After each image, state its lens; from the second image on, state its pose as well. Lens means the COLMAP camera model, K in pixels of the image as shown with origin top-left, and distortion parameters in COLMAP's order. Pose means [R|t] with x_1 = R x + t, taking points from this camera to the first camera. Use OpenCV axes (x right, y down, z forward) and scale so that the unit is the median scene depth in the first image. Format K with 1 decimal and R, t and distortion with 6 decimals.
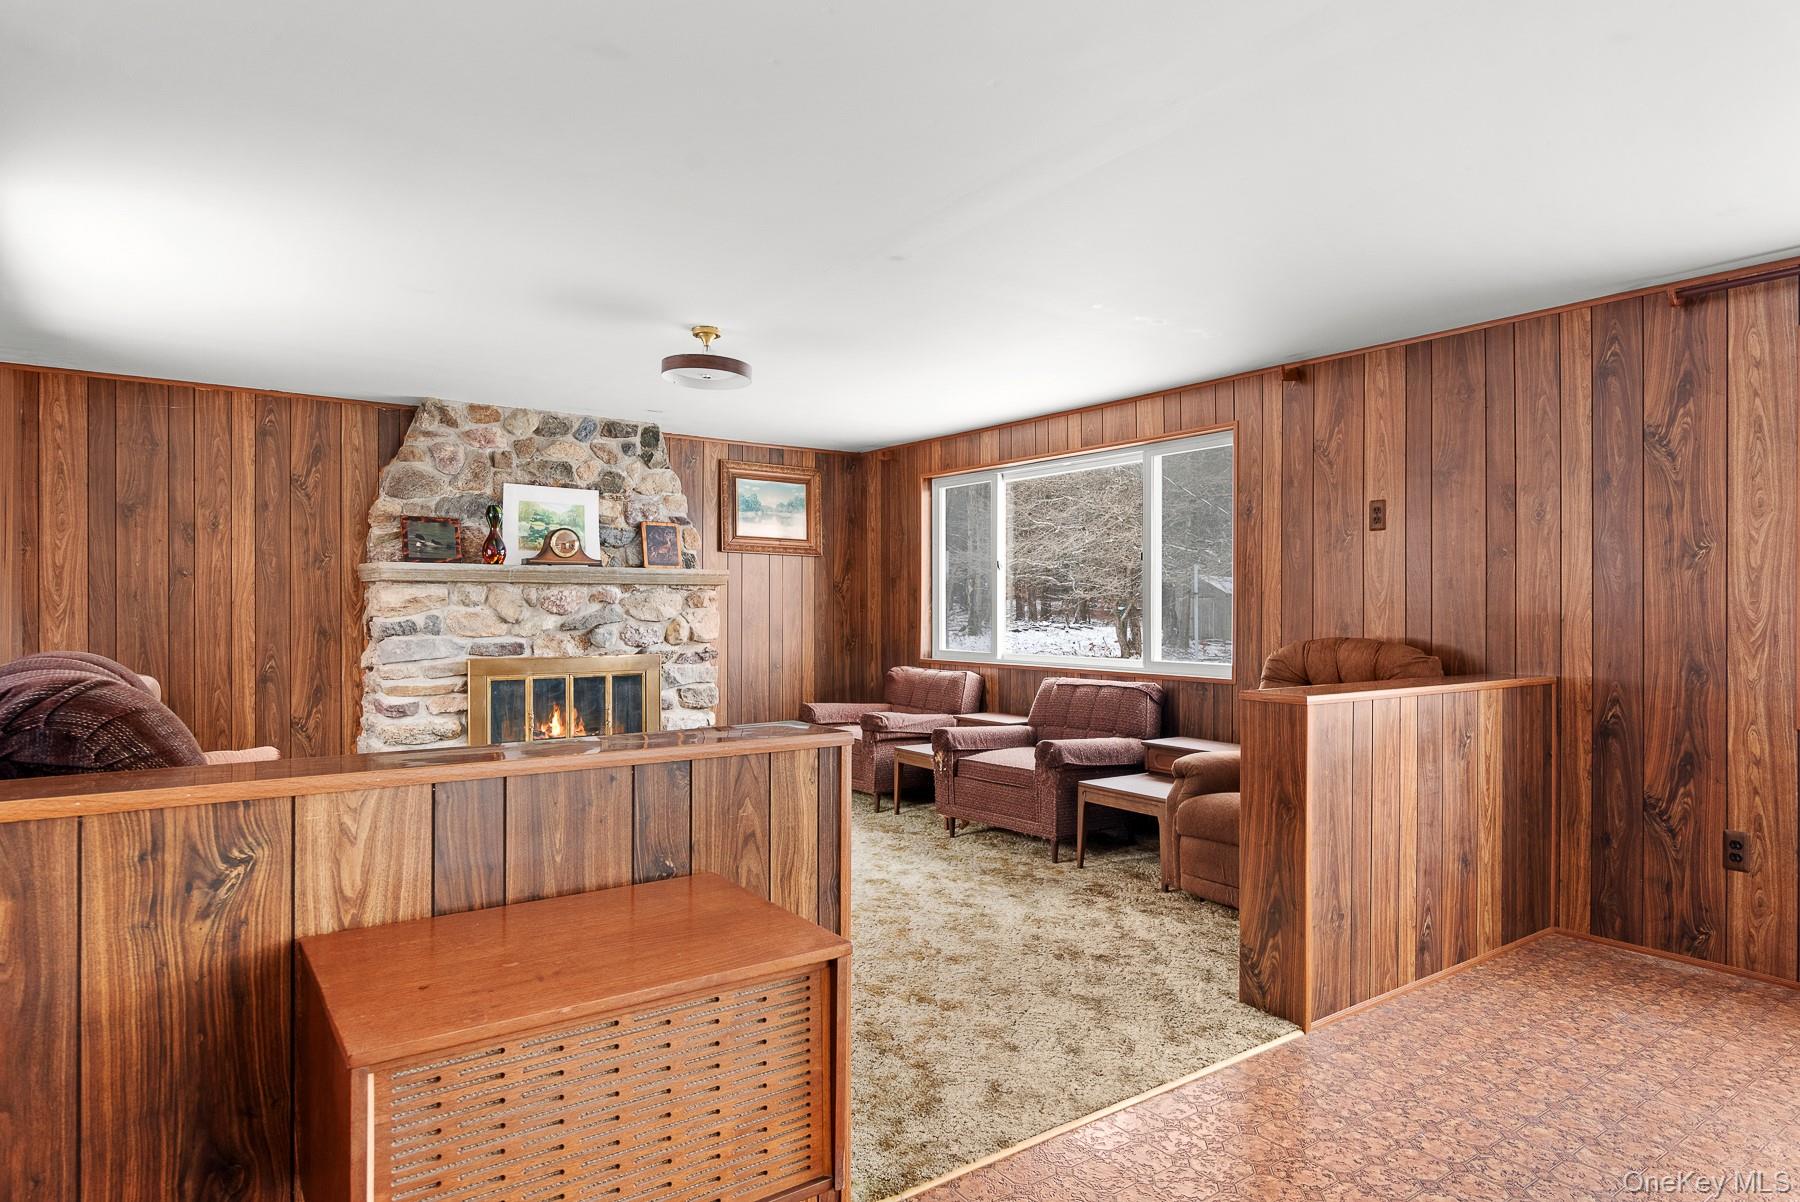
lens RADIAL K [[1049.2, 0, 900.0], [0, 1049.2, 601.0], [0, 0, 1]] dist [-0.002153, -0.000510]
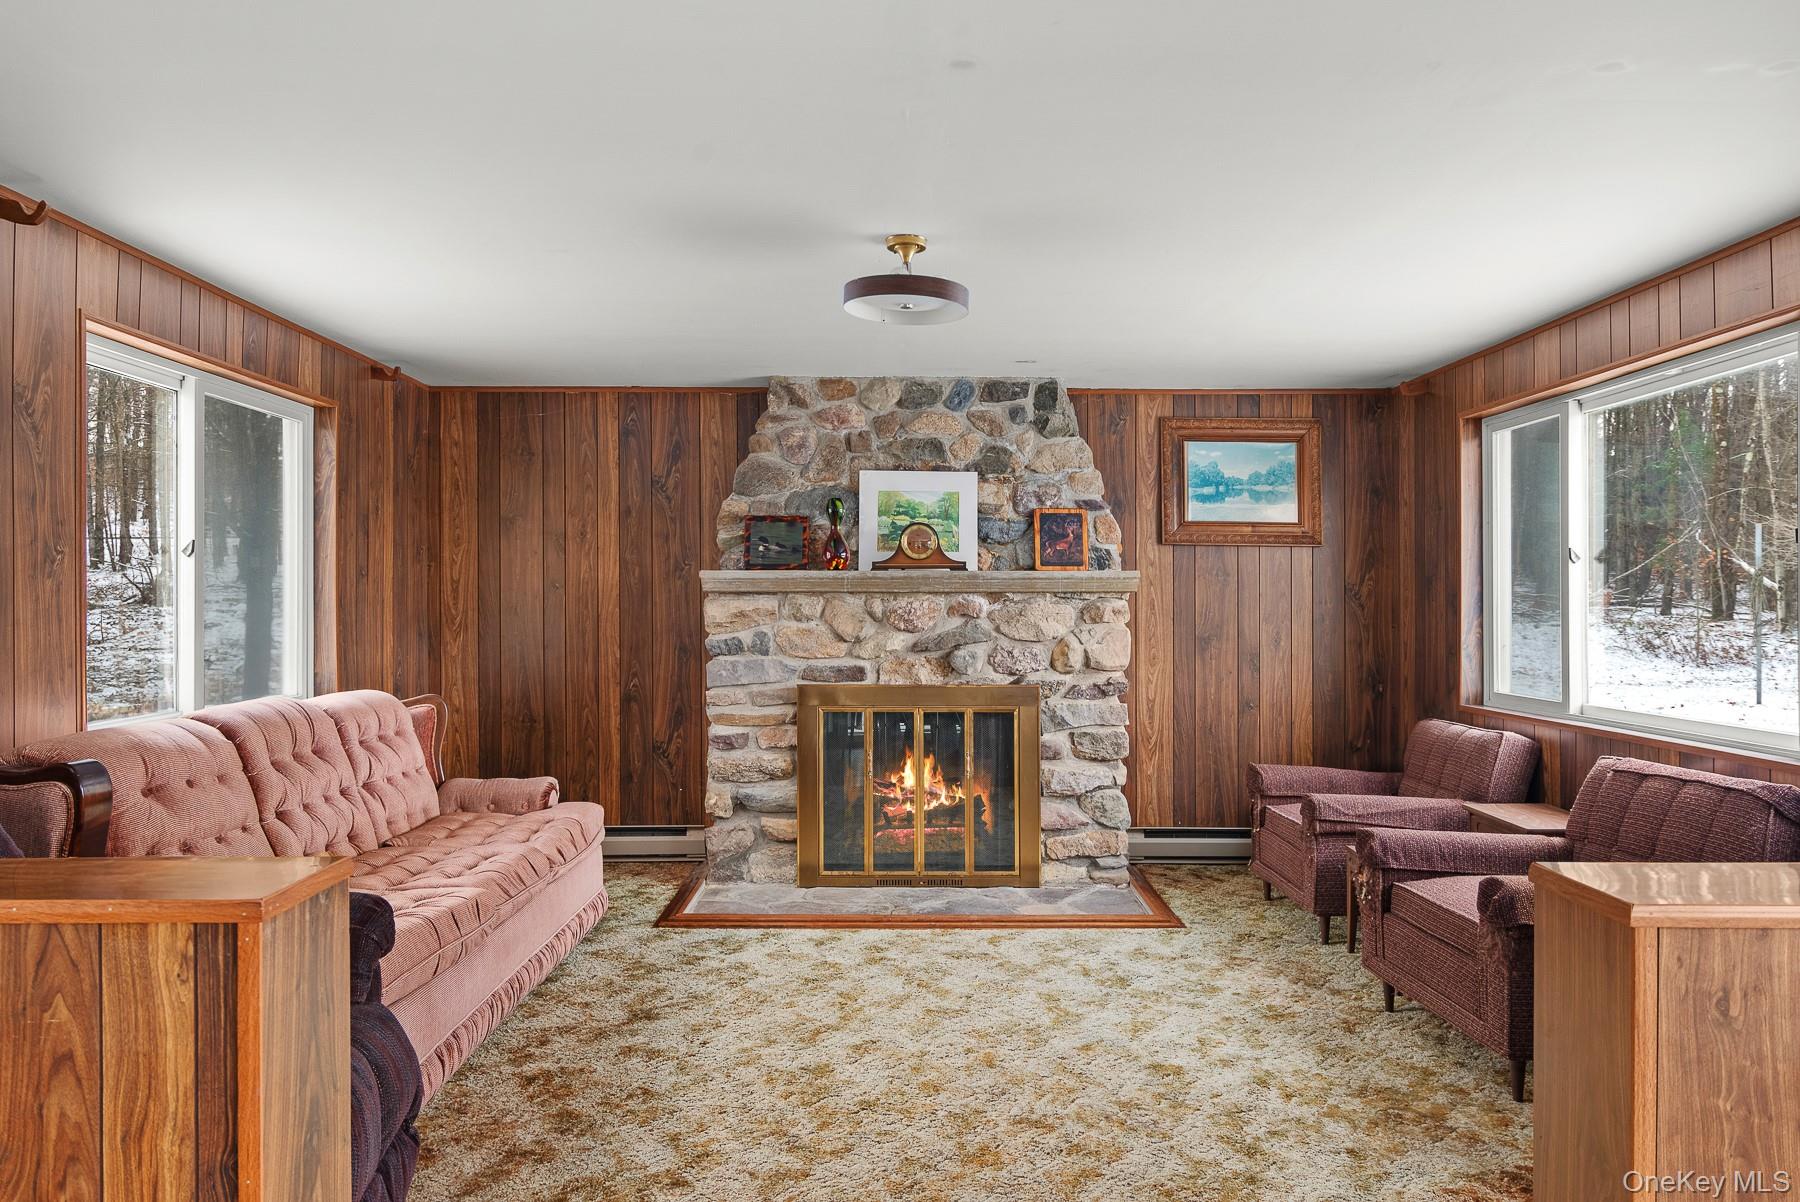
lens RADIAL K [[1242.8, 0, 900.0], [0, 1242.8, 601.0], [0, 0, 1]] dist [-0.001438, -0.003375]
pose [[0.810818, -0.001105, -0.585297, 0.219632], [0.003422, 0.999990, 0.002852, -0.013005], [0.585288, -0.004315, 0.810814, 0.232642]]
